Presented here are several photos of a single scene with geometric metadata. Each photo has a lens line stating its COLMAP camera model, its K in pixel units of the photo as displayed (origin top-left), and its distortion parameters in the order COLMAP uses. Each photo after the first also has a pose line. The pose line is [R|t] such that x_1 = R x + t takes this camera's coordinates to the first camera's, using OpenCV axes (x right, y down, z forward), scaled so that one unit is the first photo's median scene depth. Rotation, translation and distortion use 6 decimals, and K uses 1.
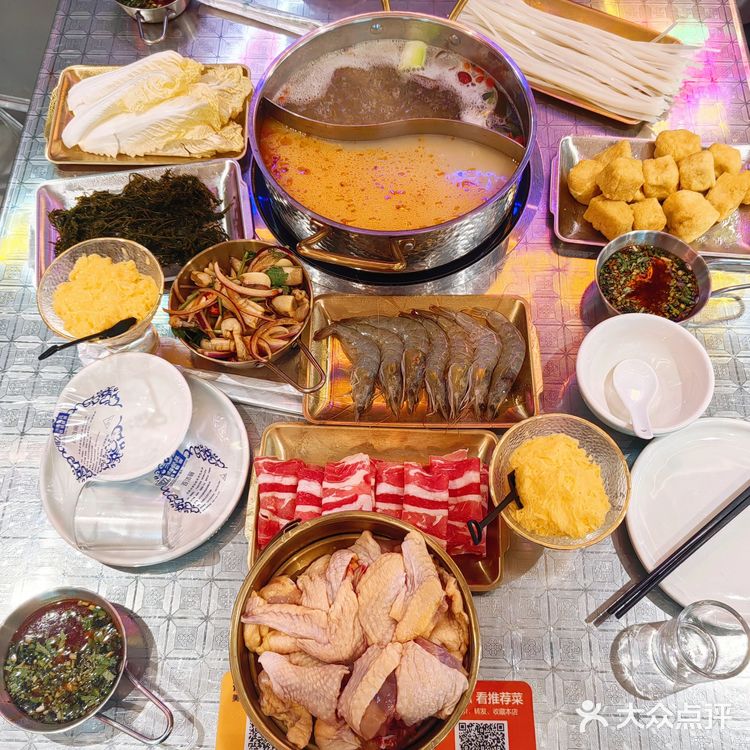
lens RADIAL K [[806.8, 0, 375.0], [0, 806.8, 375.0], [0, 0, 1]] dist [0.026685, 0.012224]
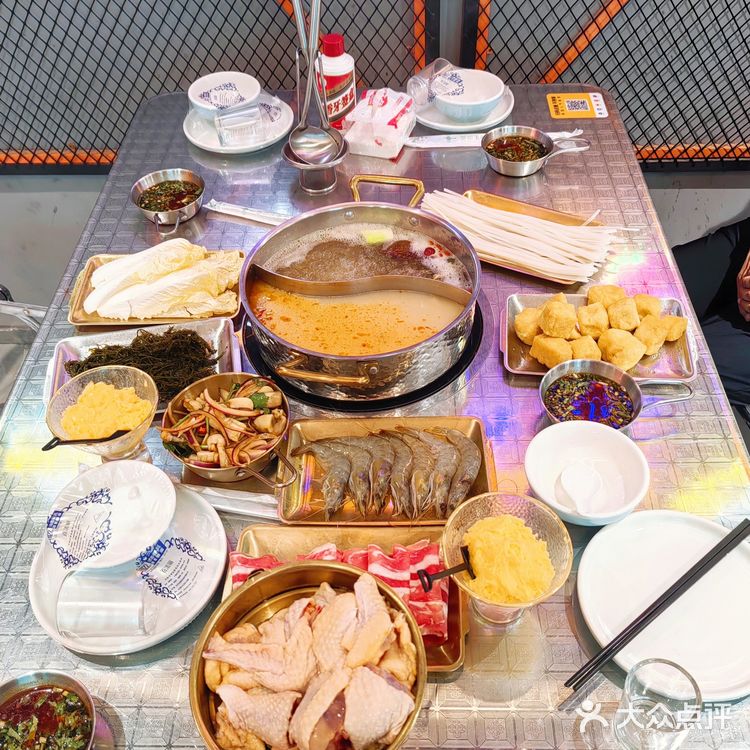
lens RADIAL K [[797.5, 0, 377.2], [0, 797.5, 383.7], [0, 0, 1]] dist [0.030359, 0.012813]
pose [[0.999741, -0.020265, -0.010311, 0.058368], [0.016271, 0.954380, -0.298151, 0.198018], [0.015883, 0.297906, 0.954463, -0.078089]]
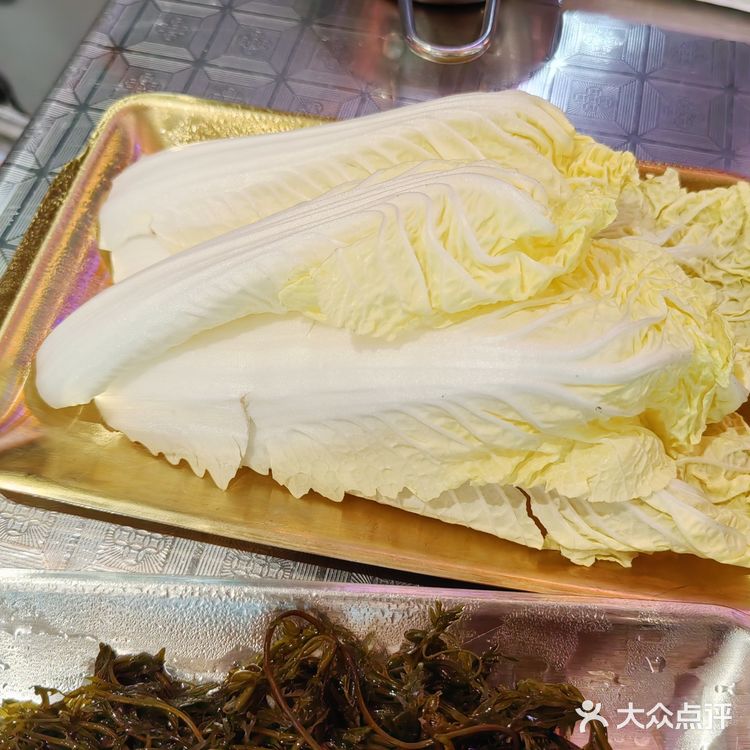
lens RADIAL K [[801.0, 0, 375.0], [0, 801.0, 375.0], [0, 0, 1]] dist [-0.001667, -0.012947]
pose [[0.978299, 0.181626, -0.099715, -0.305434], [-0.188083, 0.980341, -0.059628, -0.345922], [0.086925, 0.077088, 0.993228, 0.903874]]
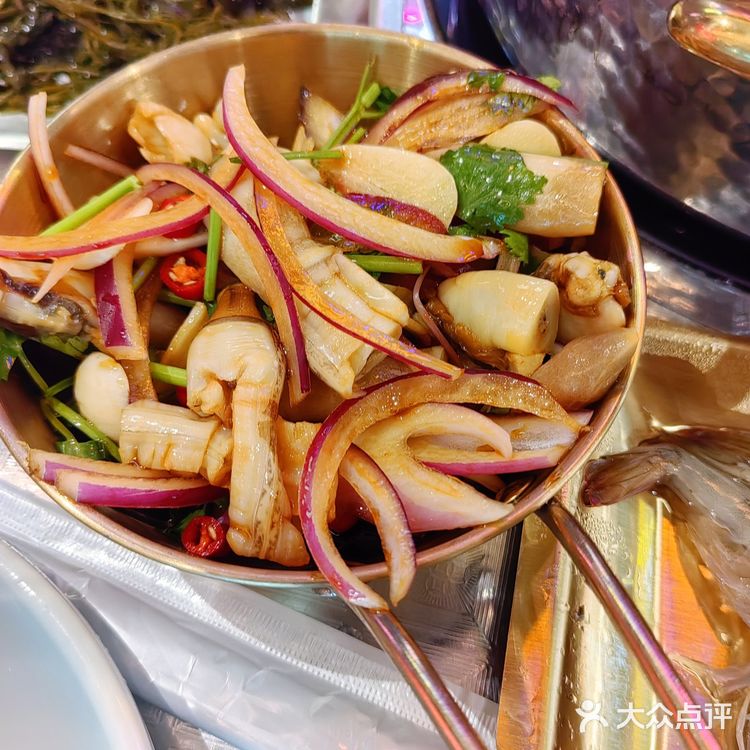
lens RADIAL K [[801.0, 0, 375.0], [0, 801.0, 375.0], [0, 0, 1]] dist [-0.001667, -0.012947]
pose [[0.974838, 0.210987, -0.071942, -0.127829], [-0.214357, 0.975818, -0.042784, -0.055560], [0.061175, 0.057129, 0.996491, 0.797717]]
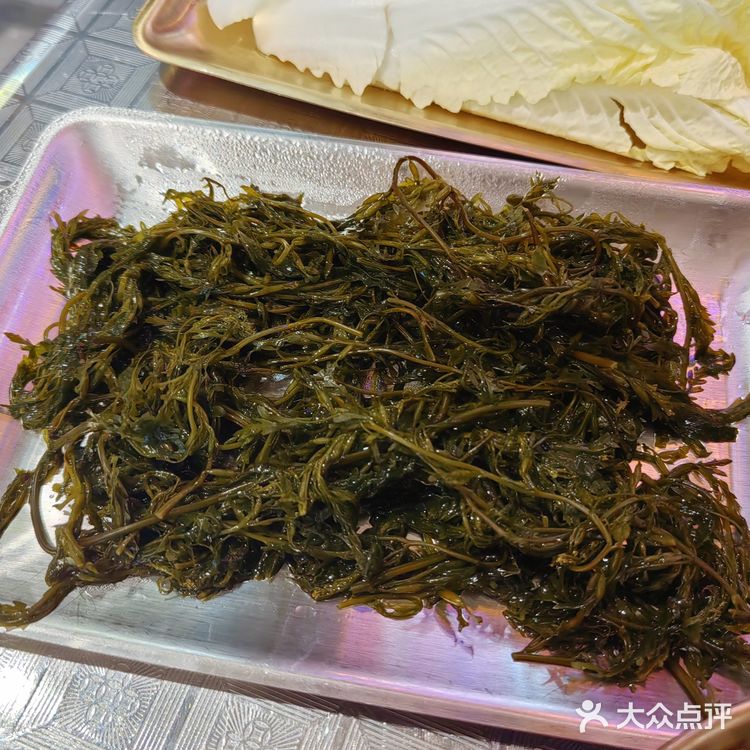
lens RADIAL K [[801.0, 0, 375.0], [0, 801.0, 375.0], [0, 0, 1]] dist [-0.001667, -0.012947]
pose [[0.945317, 0.291293, -0.146713, -0.290251], [-0.300484, 0.952750, -0.044458, -0.194678], [0.126830, 0.086112, 0.988180, 0.867346]]
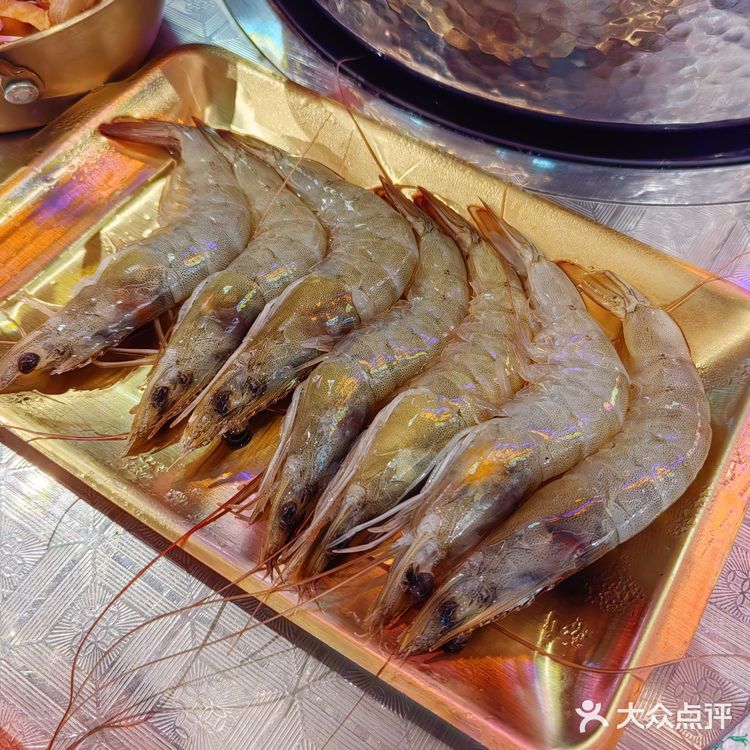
lens RADIAL K [[801.0, 0, 375.0], [0, 801.0, 375.0], [0, 0, 1]] dist [-0.001667, -0.012947]
pose [[0.848734, 0.464932, -0.251971, 0.151742], [-0.477632, 0.878476, 0.012100, -0.013926], [0.226977, 0.110080, 0.967659, 0.741043]]
